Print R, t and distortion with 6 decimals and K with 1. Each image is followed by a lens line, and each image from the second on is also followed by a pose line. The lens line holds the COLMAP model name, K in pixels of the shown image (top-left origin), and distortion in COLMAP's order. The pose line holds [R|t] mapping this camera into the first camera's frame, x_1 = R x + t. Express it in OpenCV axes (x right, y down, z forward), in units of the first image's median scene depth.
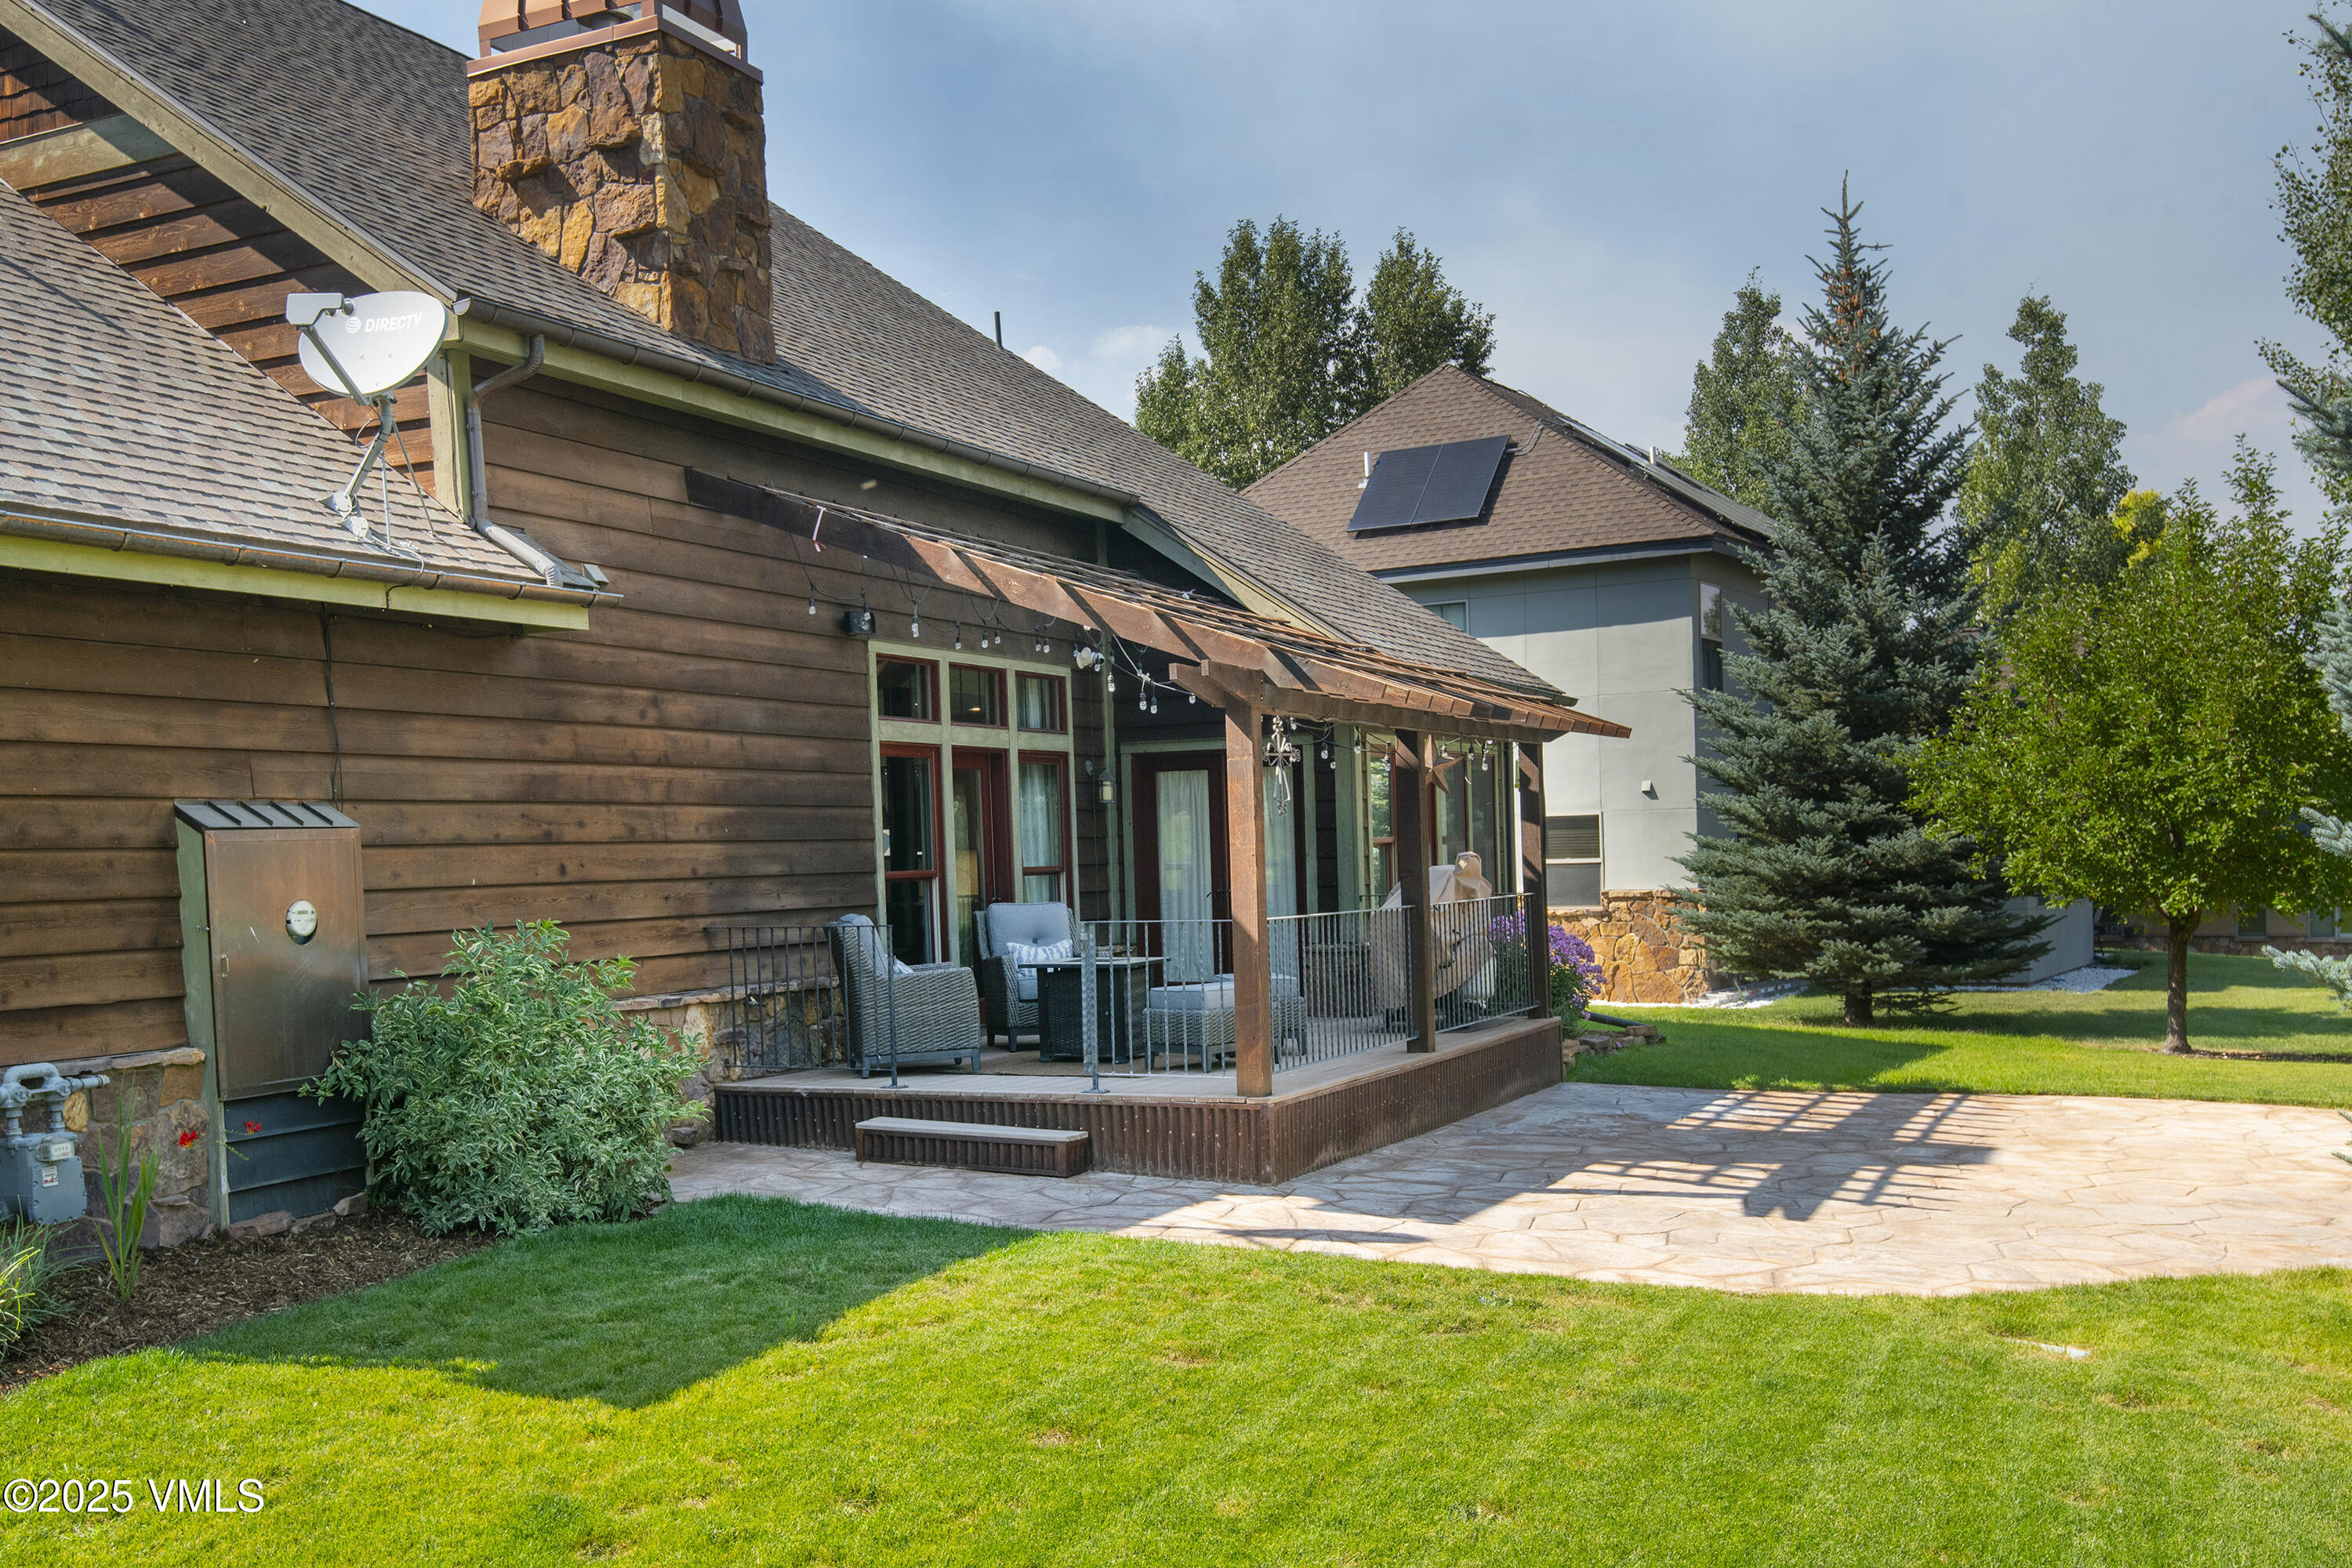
lens RADIAL K [[2411.2, 0, 1176.0], [0, 2411.2, 784.0], [0, 0, 1]] dist [0.083543, -0.023209]
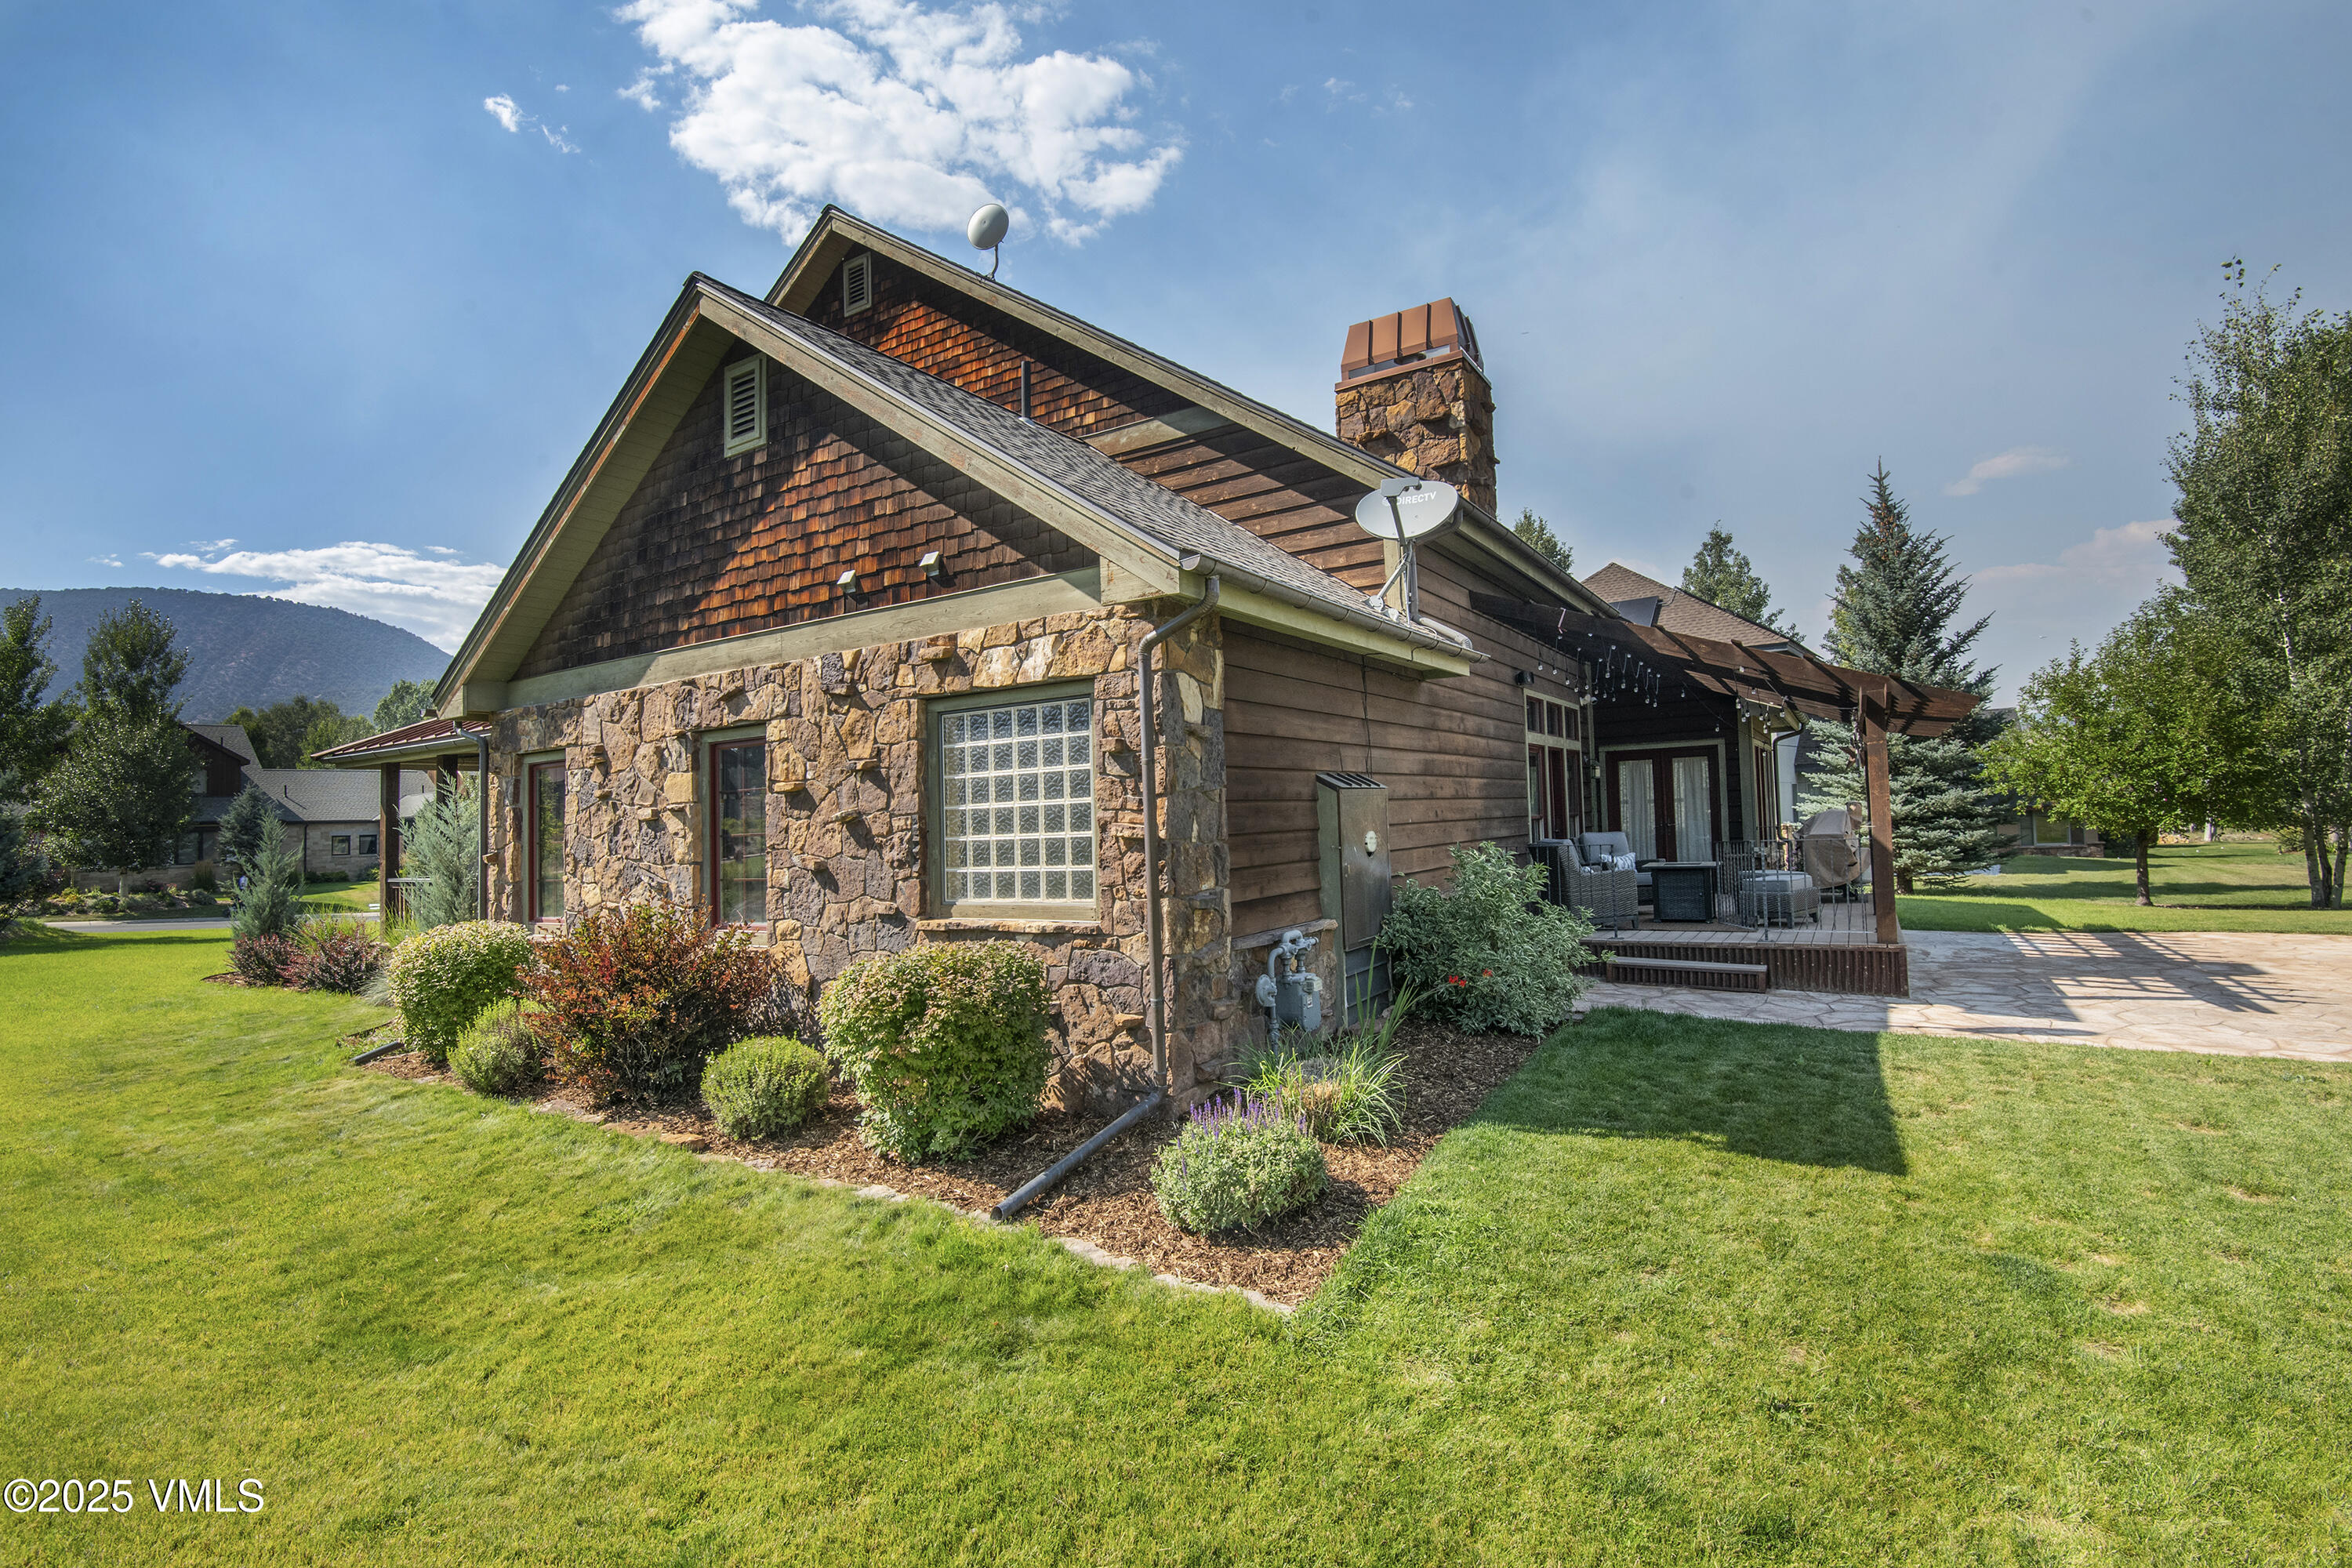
lens RADIAL K [[1065.4, 0, 1176.5], [0, 1065.4, 678.6], [0, 0, 1]] dist [-0.002259, -0.001141]
pose [[0.999324, -0.015303, -0.033440, -0.400423], [0.011866, 0.994848, -0.100677, 0.012776], [0.034809, 0.100213, 0.994357, 0.207885]]
